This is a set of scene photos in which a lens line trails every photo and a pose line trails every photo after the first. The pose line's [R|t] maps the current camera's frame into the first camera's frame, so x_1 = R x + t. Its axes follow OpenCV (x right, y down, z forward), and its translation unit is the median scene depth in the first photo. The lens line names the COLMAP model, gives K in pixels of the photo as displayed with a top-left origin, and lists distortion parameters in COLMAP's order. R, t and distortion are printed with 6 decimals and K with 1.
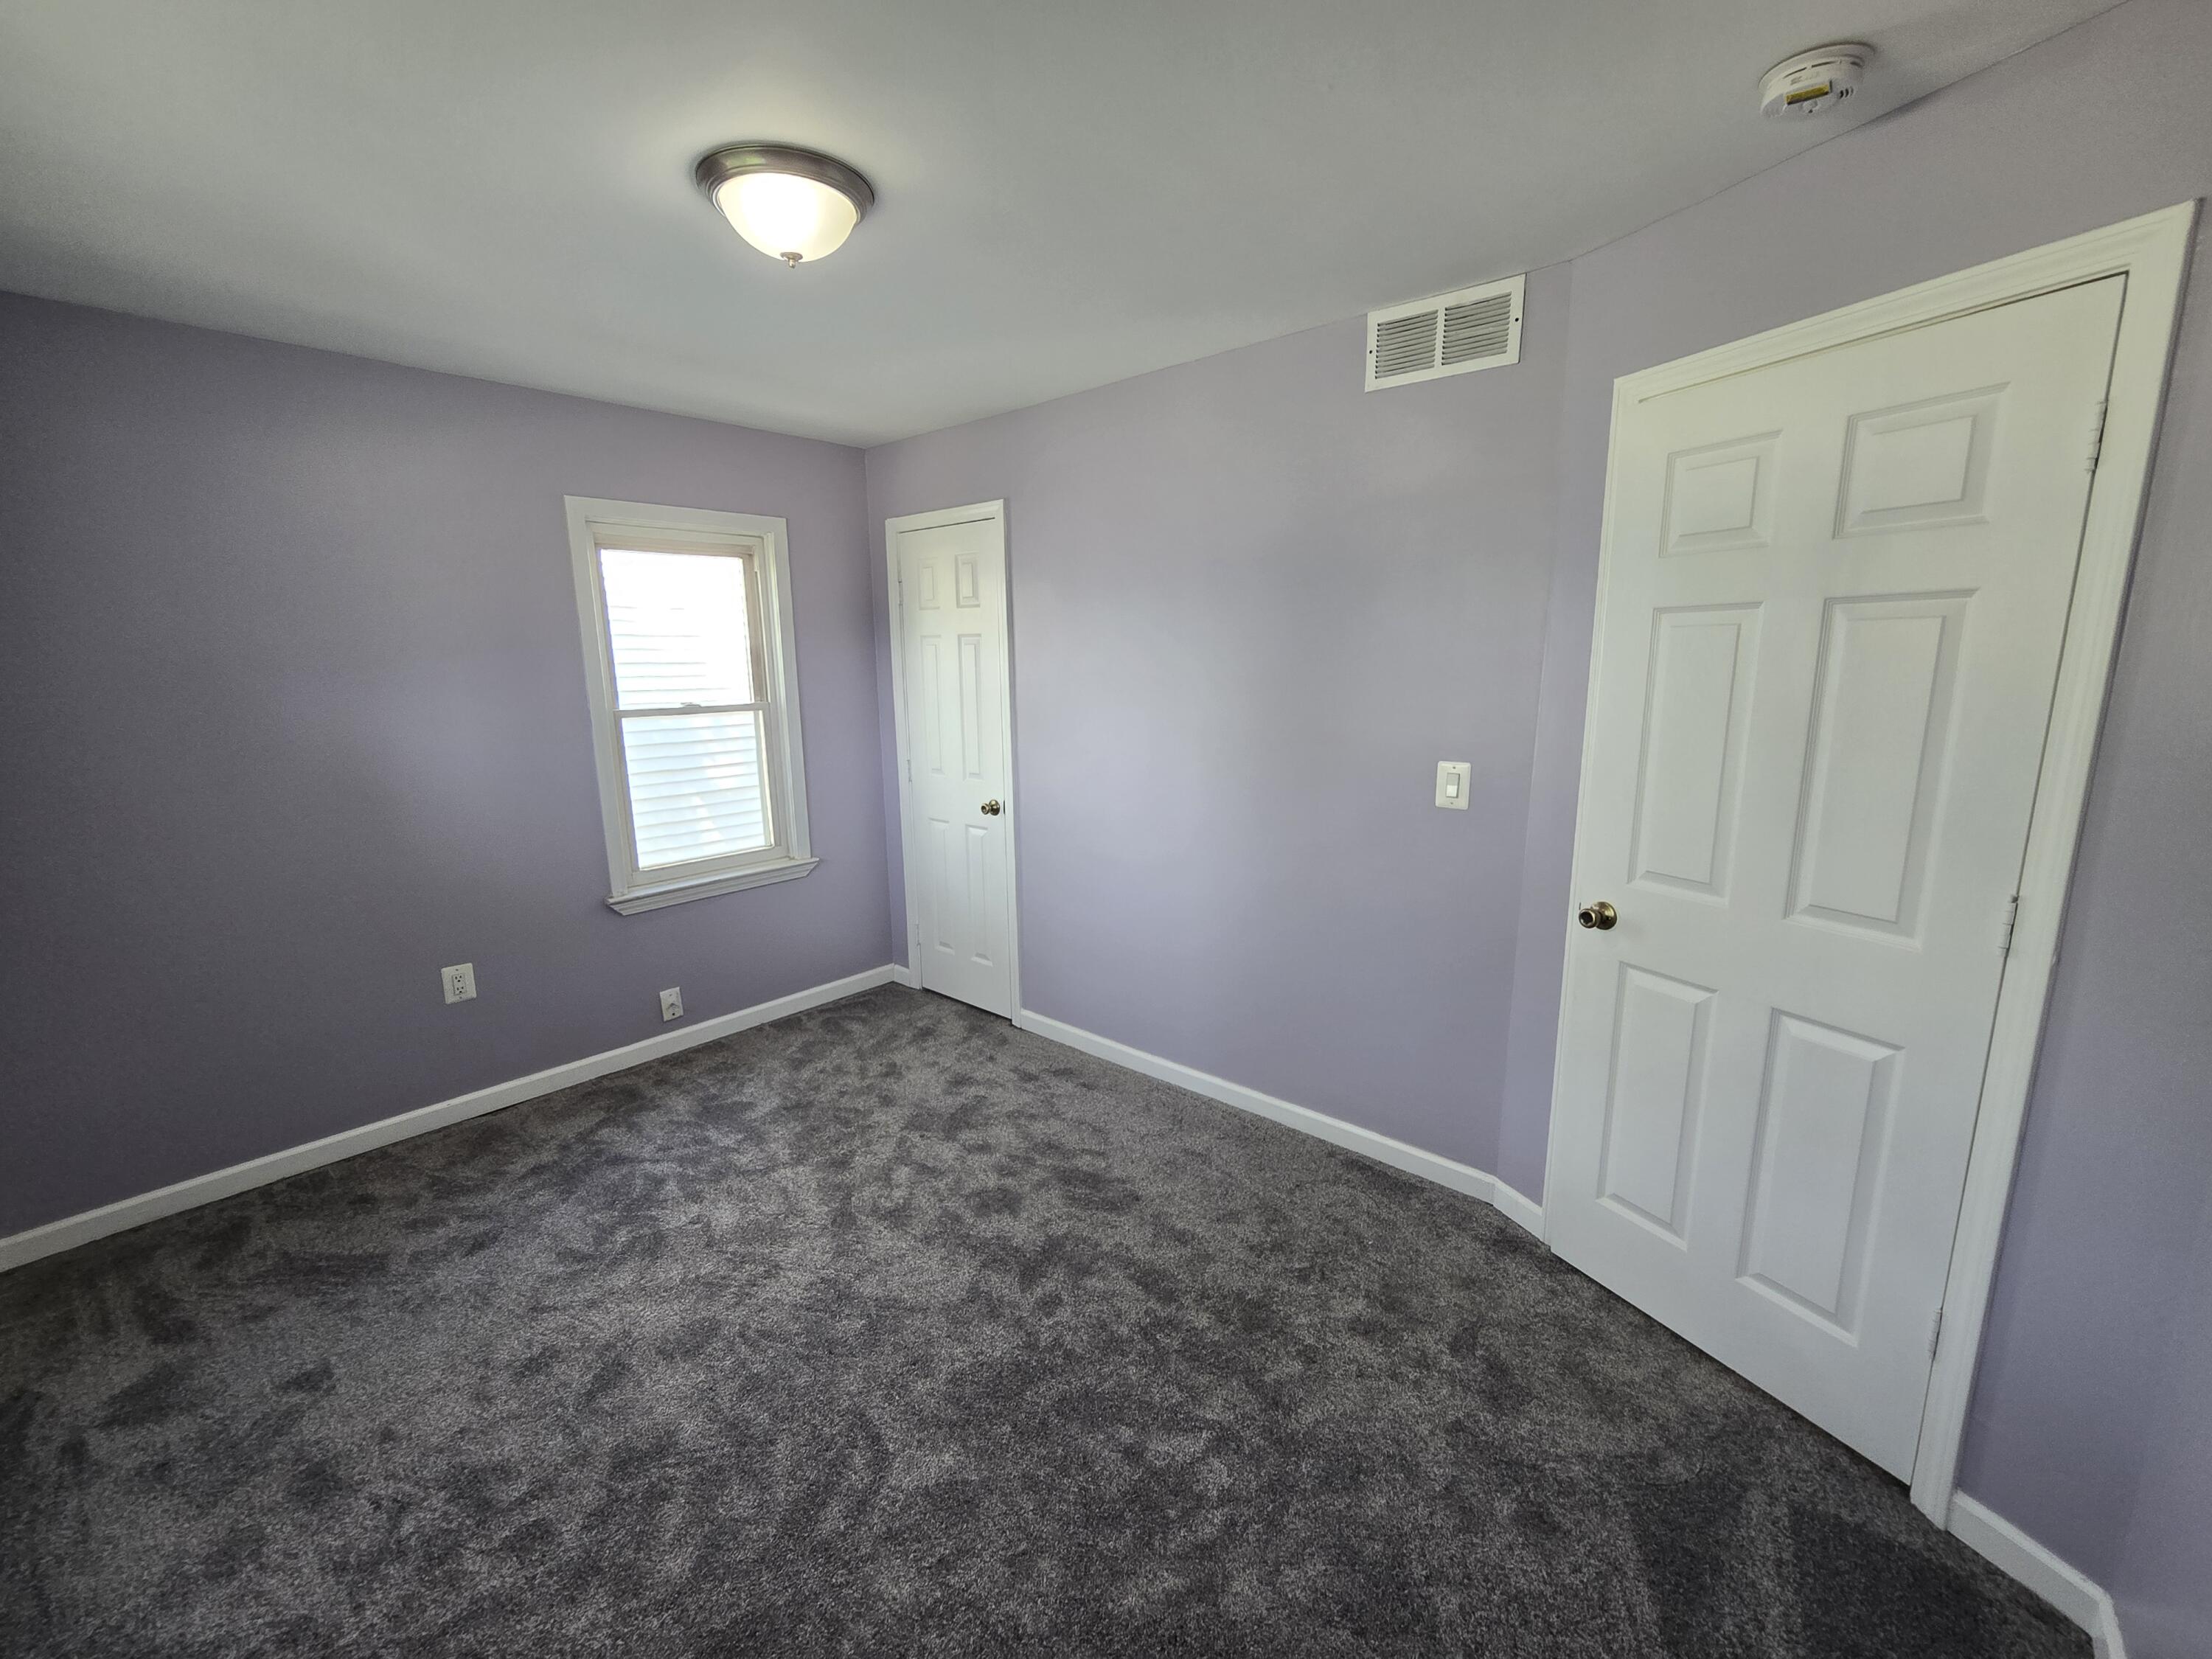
lens RADIAL K [[918.1, 0, 1101.0], [0, 918.1, 821.6], [0, 0, 1]] dist [-0.003380, 0.001209]
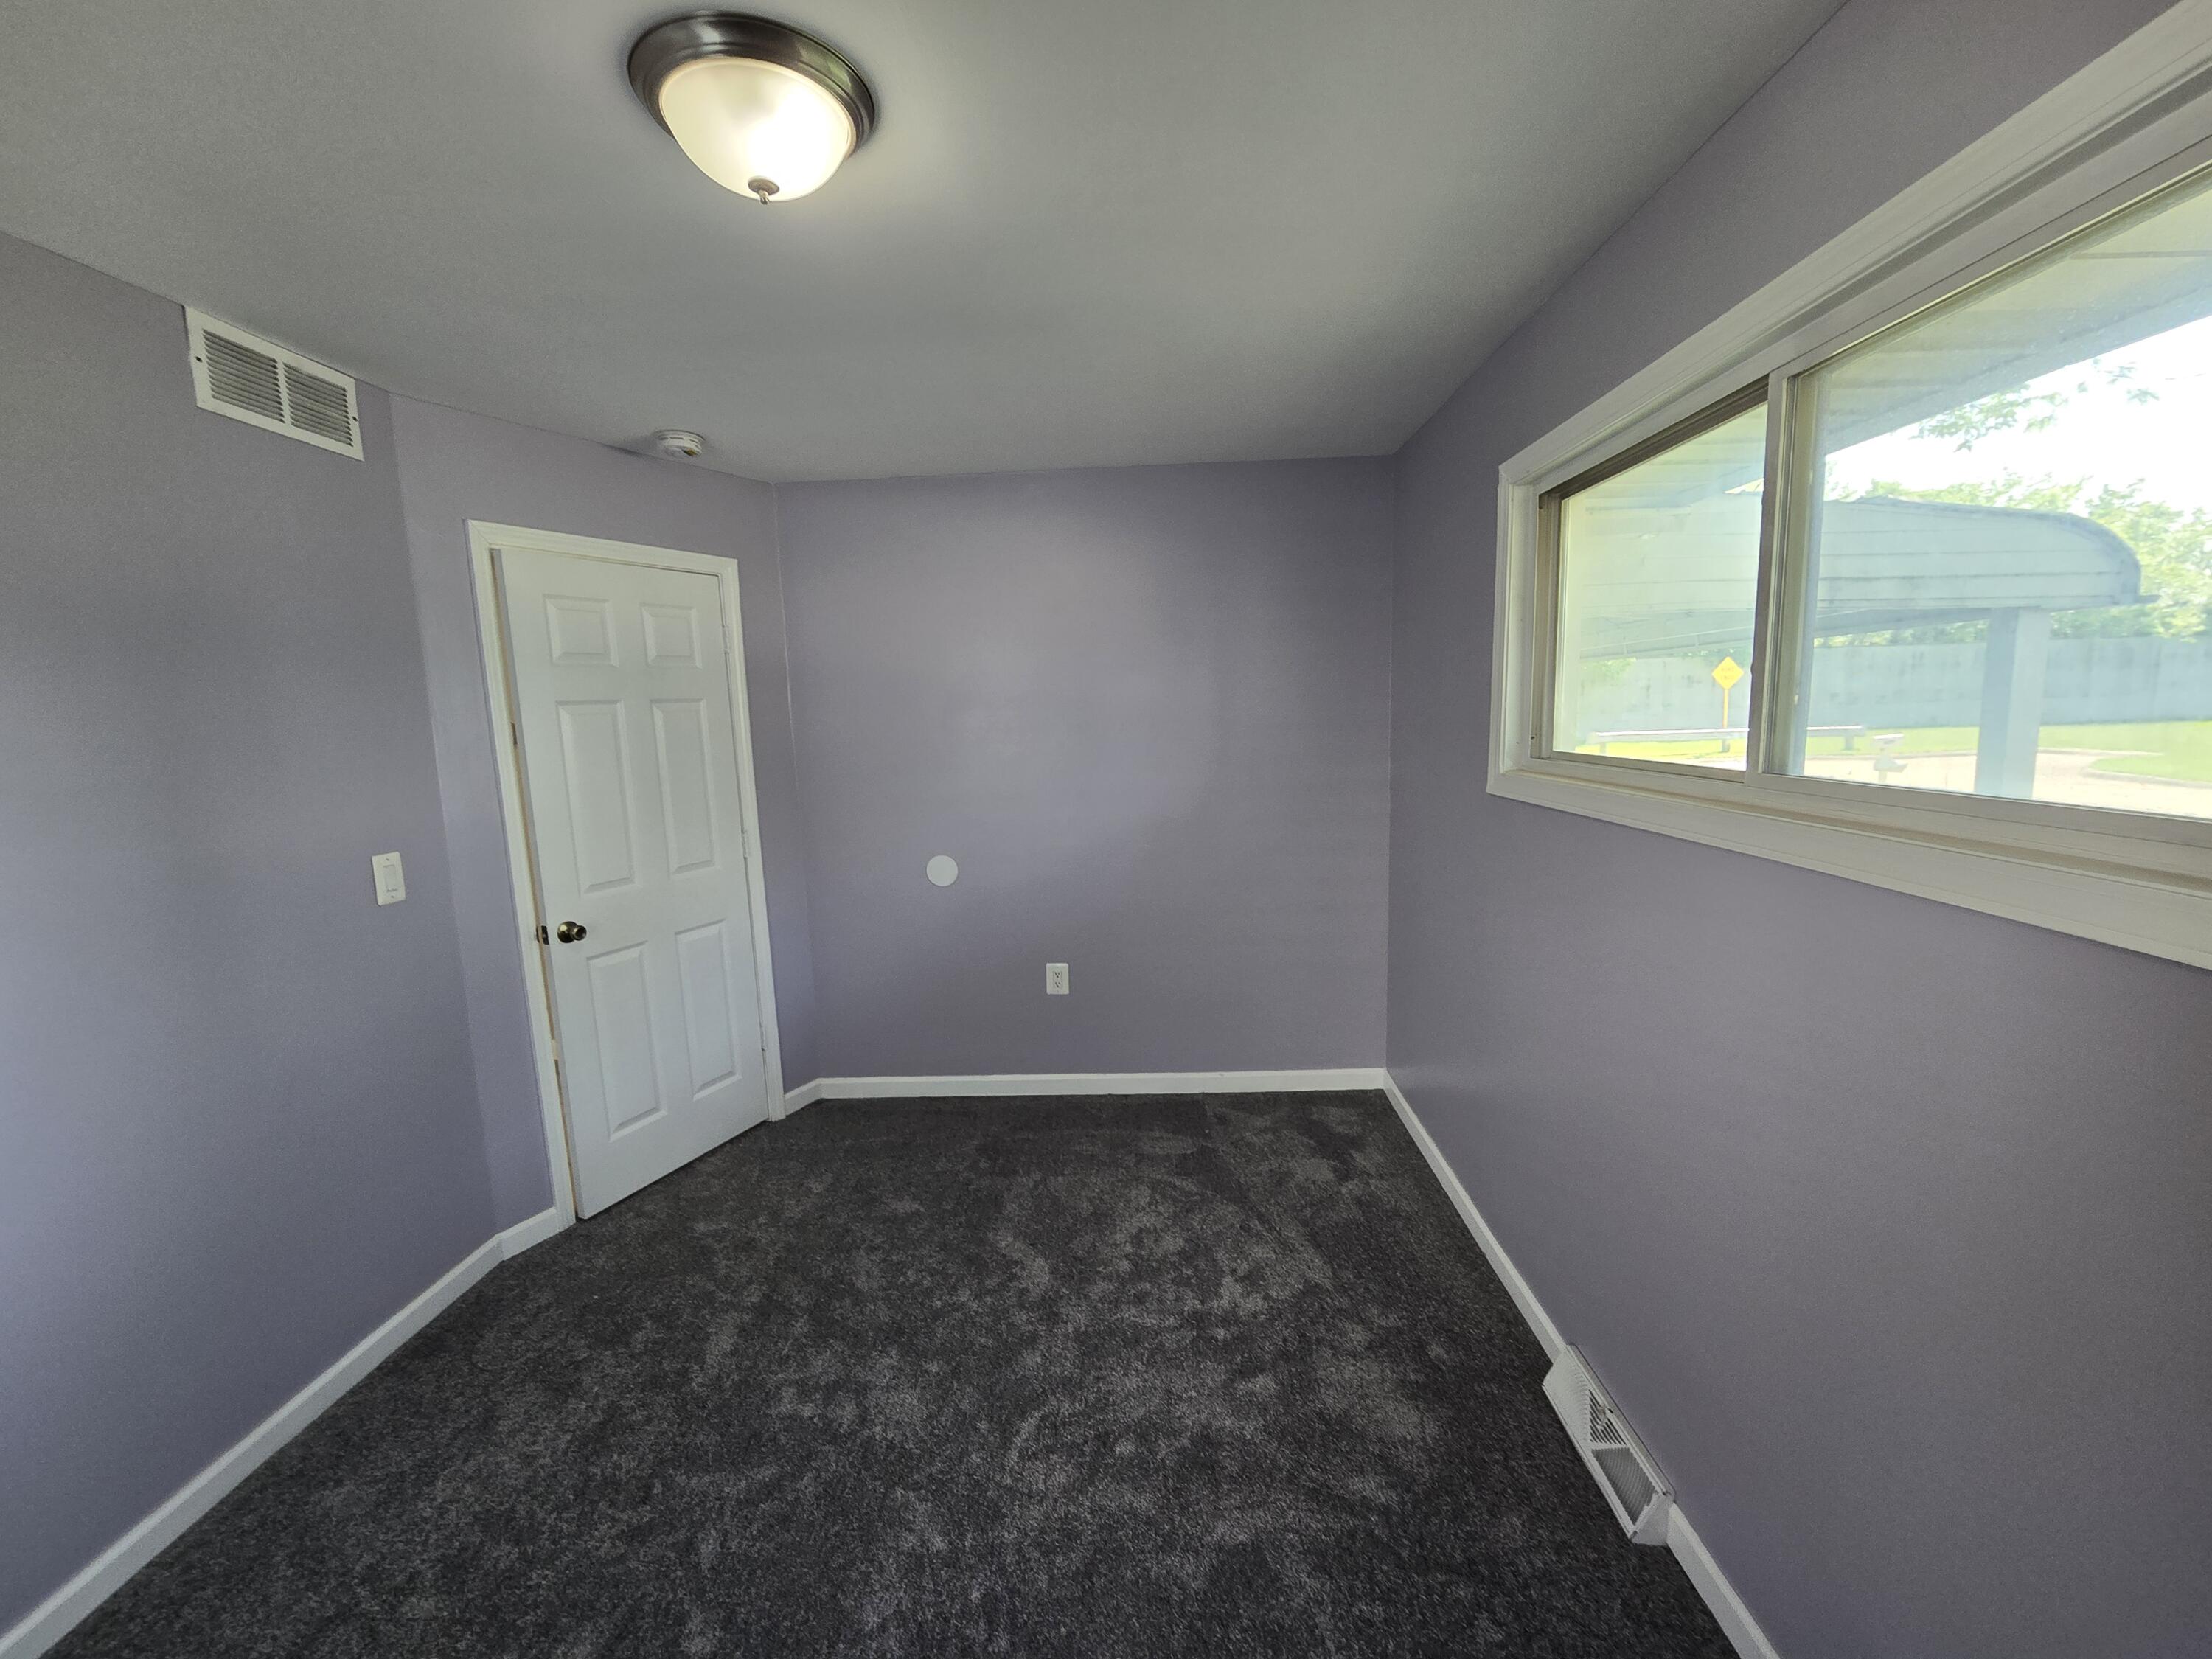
lens RADIAL K [[918.1, 0, 1110.6], [0, 918.1, 829.9], [0, 0, 1]] dist [-0.003380, 0.001209]
pose [[-0.622431, -0.067932, 0.779721, -0.535281], [0.185380, 0.955083, 0.231194, -0.110751], [-0.760404, 0.288447, -0.581880, 0.642243]]
